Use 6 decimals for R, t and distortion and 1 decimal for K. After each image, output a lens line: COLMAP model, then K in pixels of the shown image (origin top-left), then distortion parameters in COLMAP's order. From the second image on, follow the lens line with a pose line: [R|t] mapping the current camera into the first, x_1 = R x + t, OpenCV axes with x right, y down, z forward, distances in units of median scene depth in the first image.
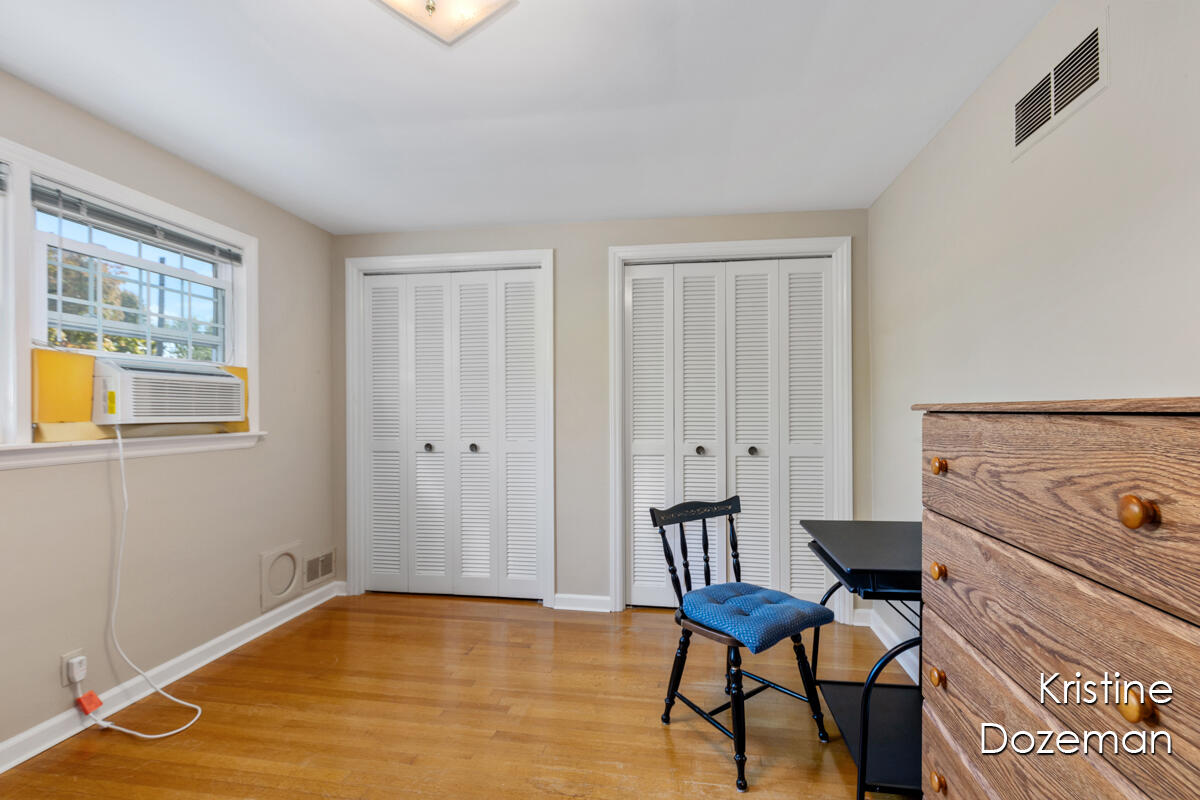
lens RADIAL K [[545.4, 0, 608.5], [0, 545.4, 402.7], [0, 0, 1]] dist [0.001620, 0.000342]
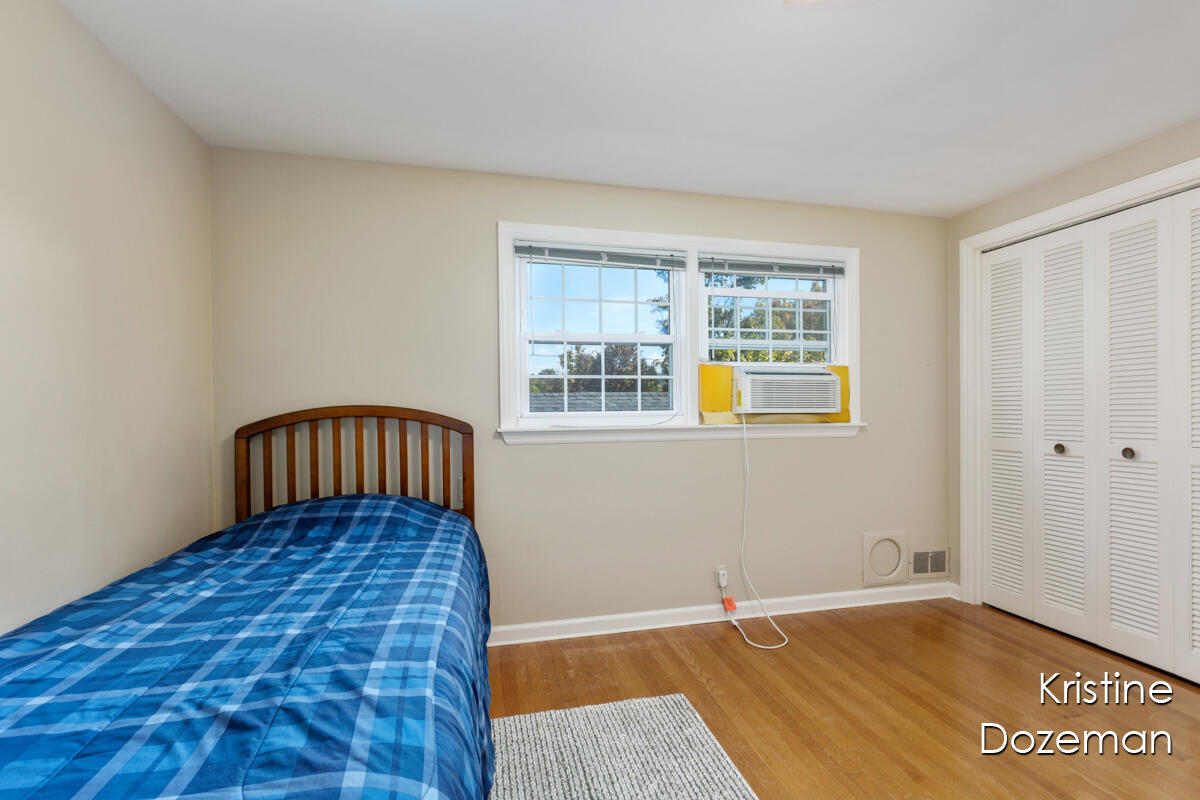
lens RADIAL K [[545.4, 0, 608.5], [0, 545.4, 402.7], [0, 0, 1]] dist [0.001620, 0.000342]
pose [[0.386732, -0.010132, -0.922136, 0.194989], [0.016409, 0.999857, -0.004105, 0.009125], [0.922046, -0.013544, 0.386843, 0.107355]]
